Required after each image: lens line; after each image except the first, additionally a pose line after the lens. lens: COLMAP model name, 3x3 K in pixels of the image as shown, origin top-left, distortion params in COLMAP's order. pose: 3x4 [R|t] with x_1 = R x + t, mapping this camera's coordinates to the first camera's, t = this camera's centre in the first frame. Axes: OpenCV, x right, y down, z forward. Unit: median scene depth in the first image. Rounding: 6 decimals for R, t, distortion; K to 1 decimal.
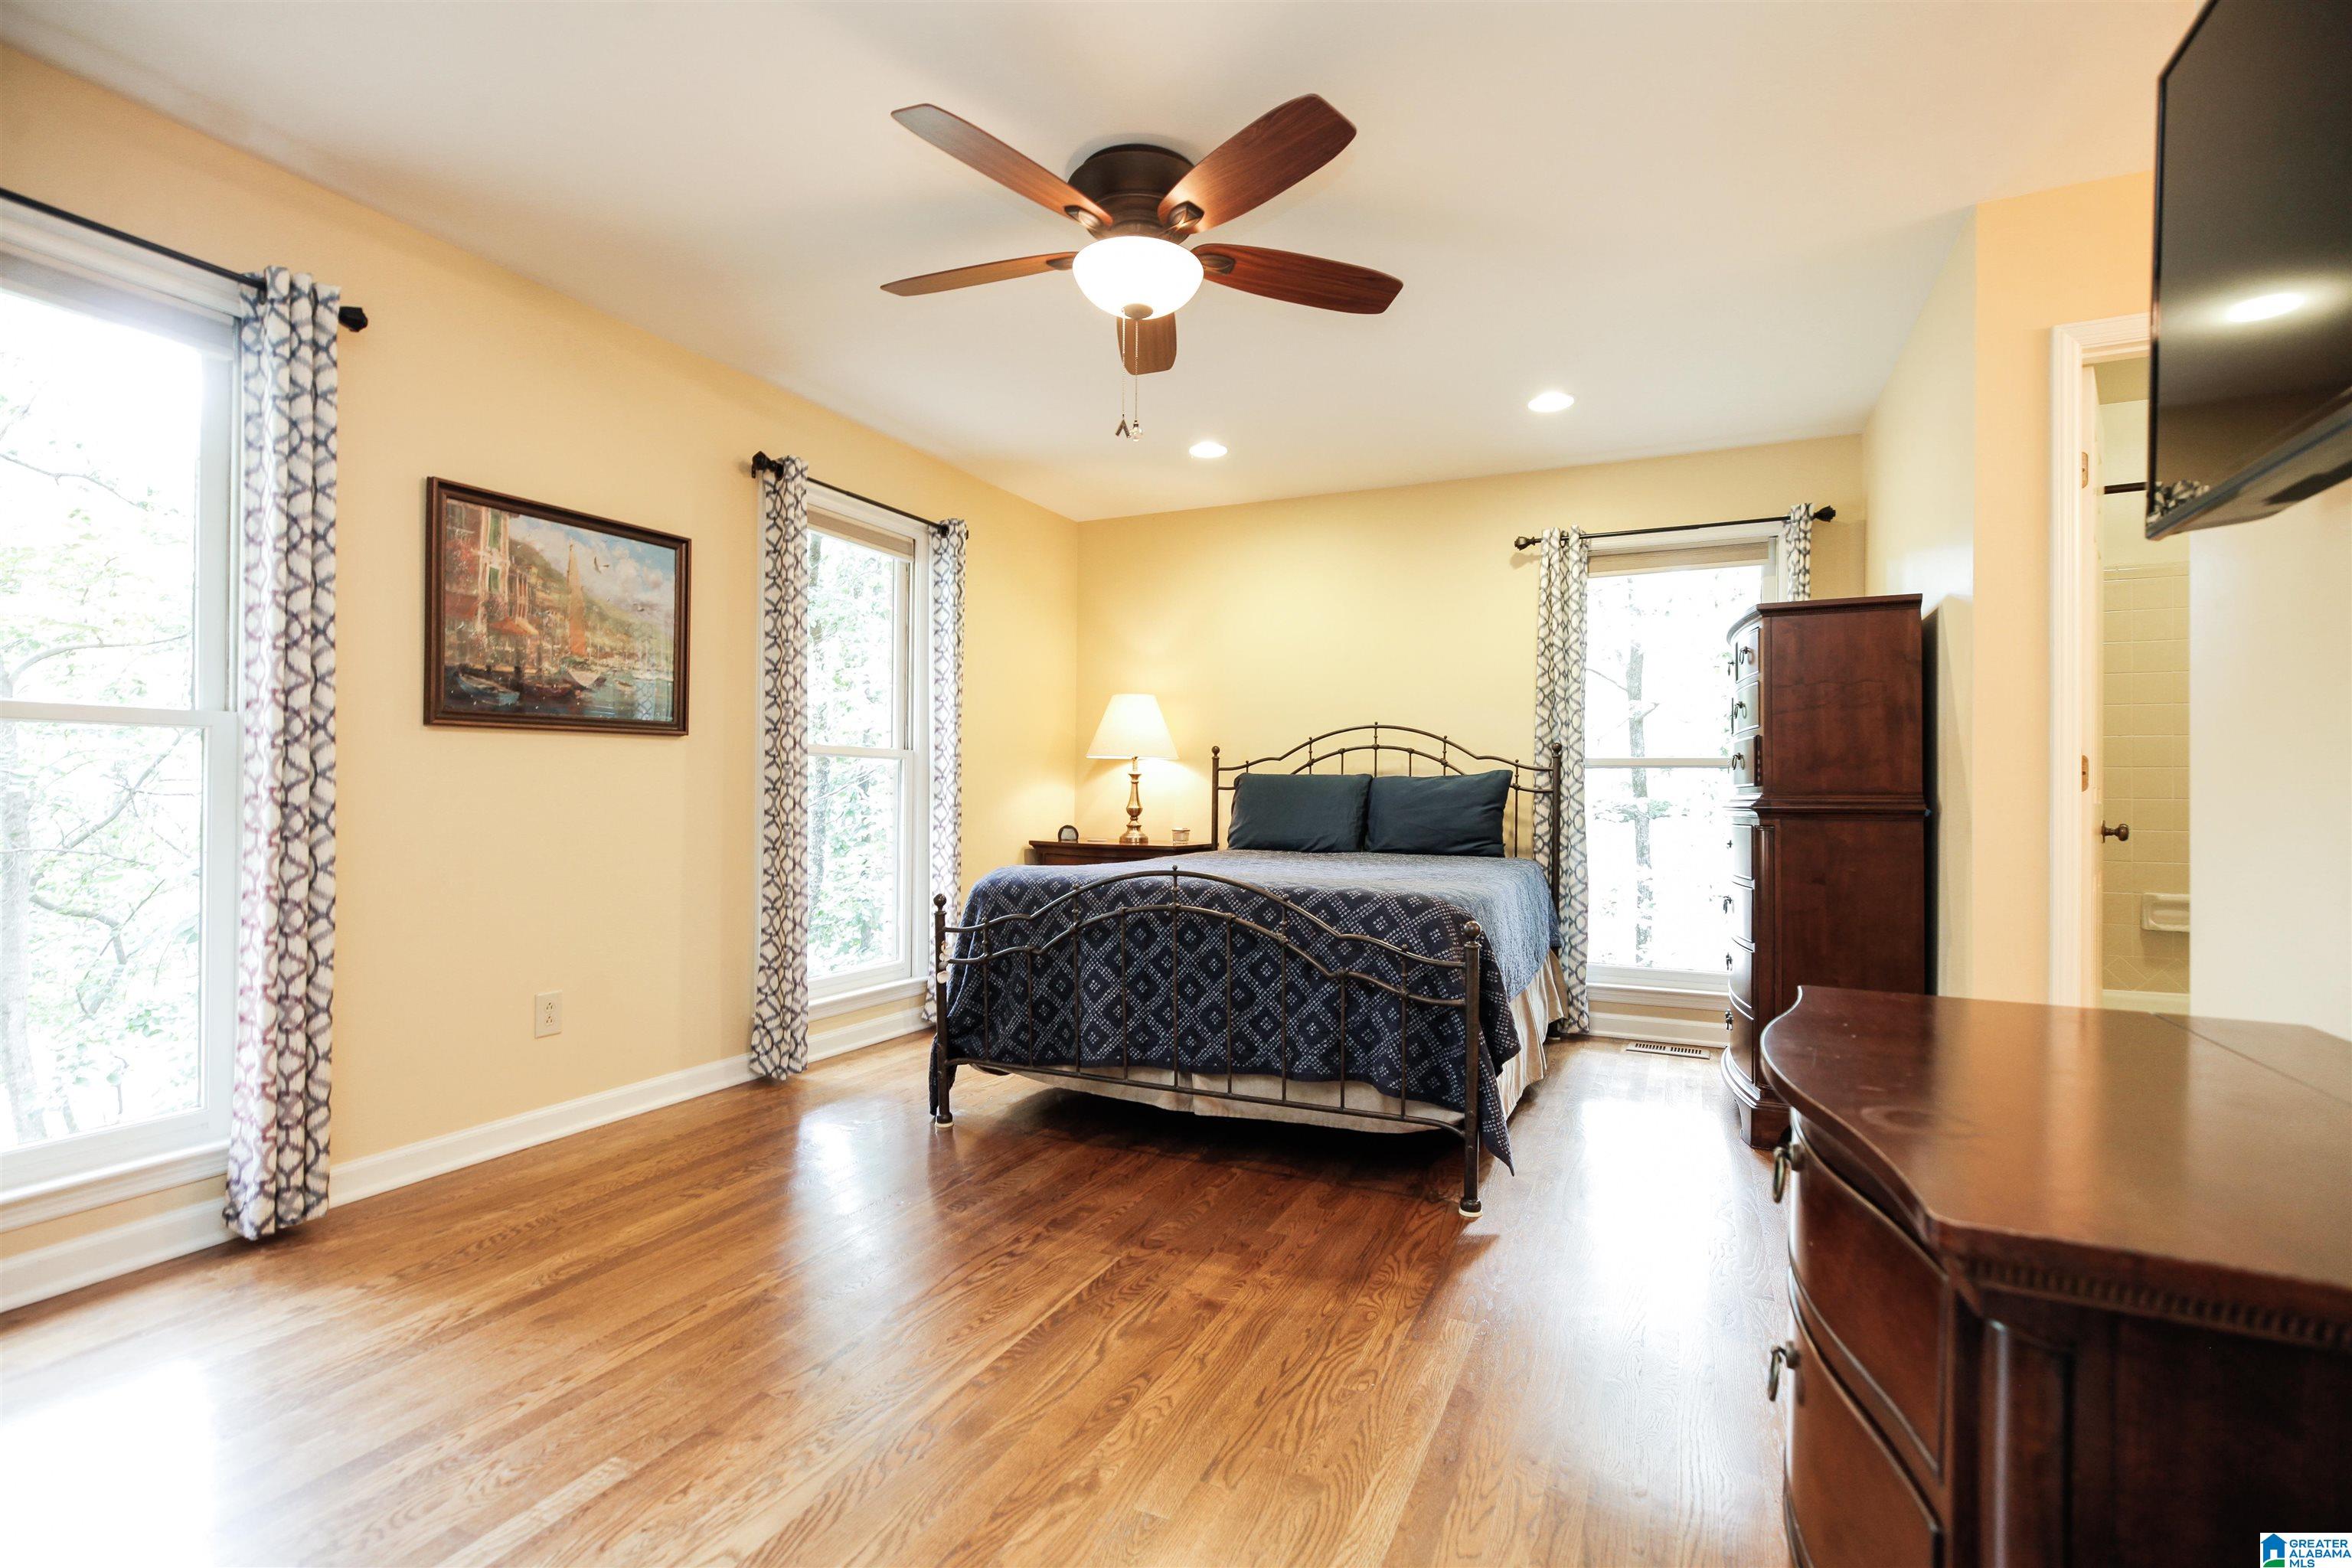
lens RADIAL K [[1074.4, 0, 1176.0], [0, 1074.4, 784.0], [0, 0, 1]] dist [-0.020535, 0.000650]
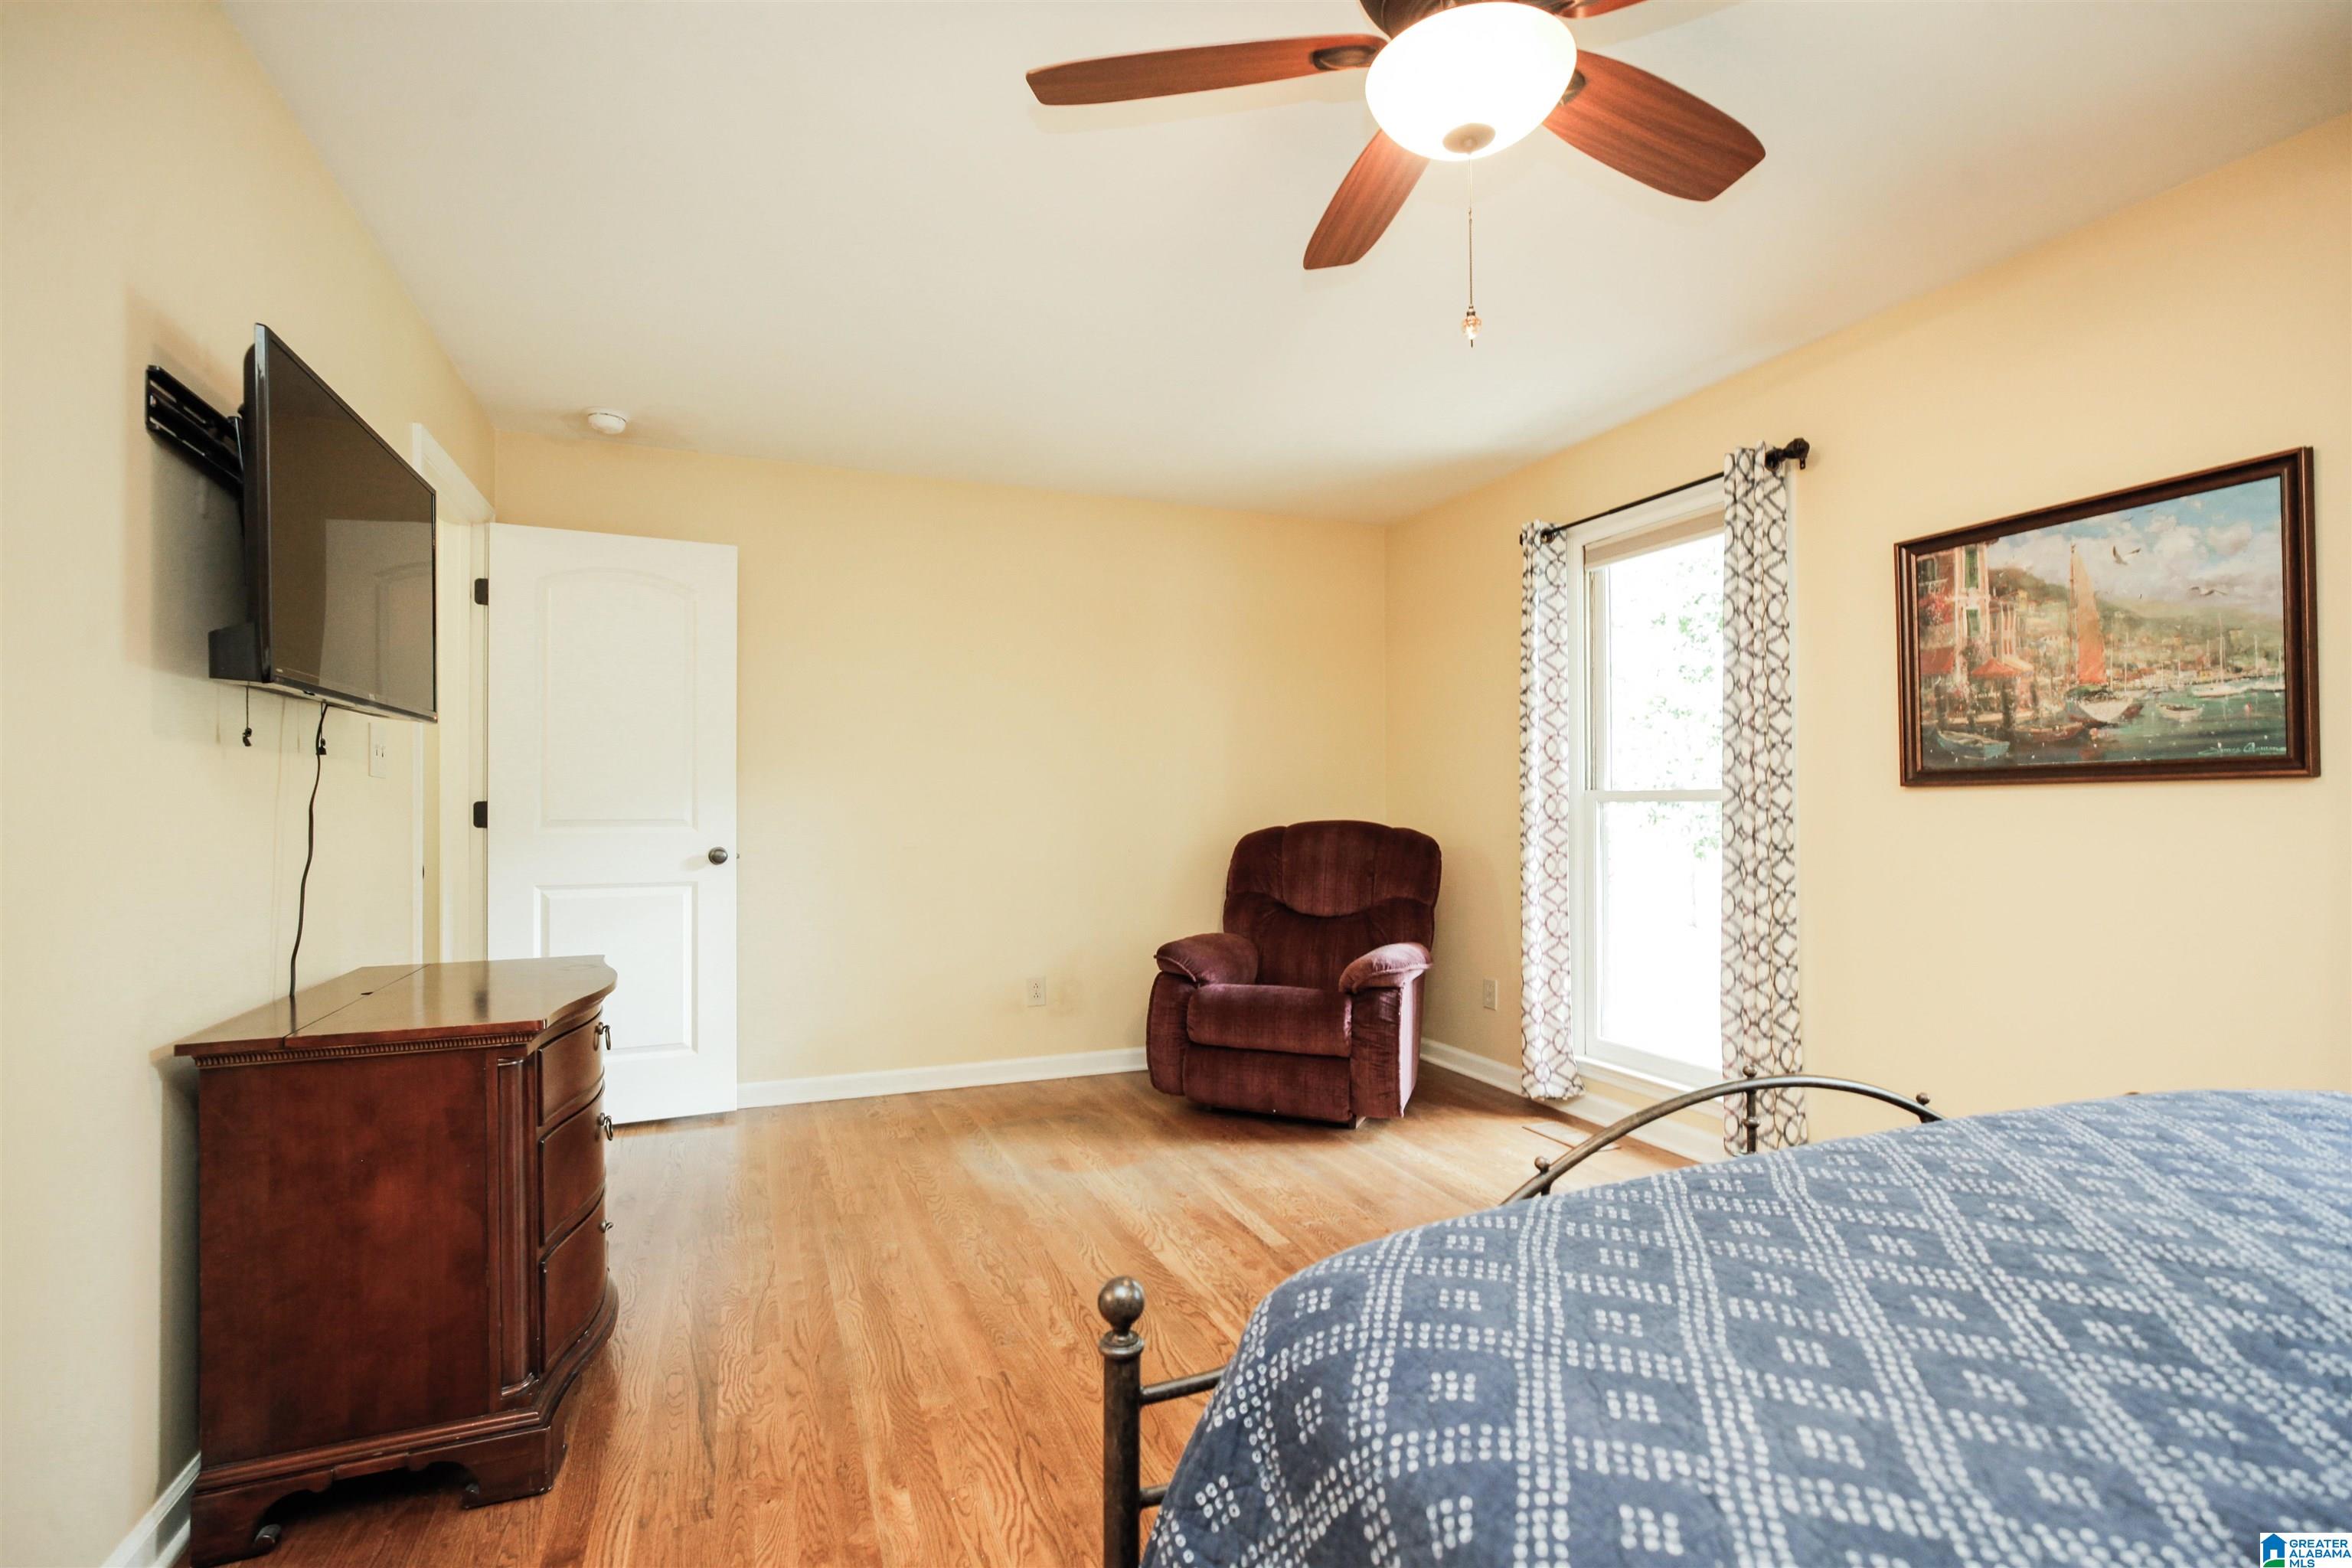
lens RADIAL K [[1074.4, 0, 1176.0], [0, 1074.4, 784.0], [0, 0, 1]] dist [-0.020535, 0.000650]
pose [[-0.680872, -0.022589, -0.732054, 0.465026], [-0.001071, 0.999554, -0.029846, -0.025709], [0.732402, -0.019537, -0.680592, 1.080311]]
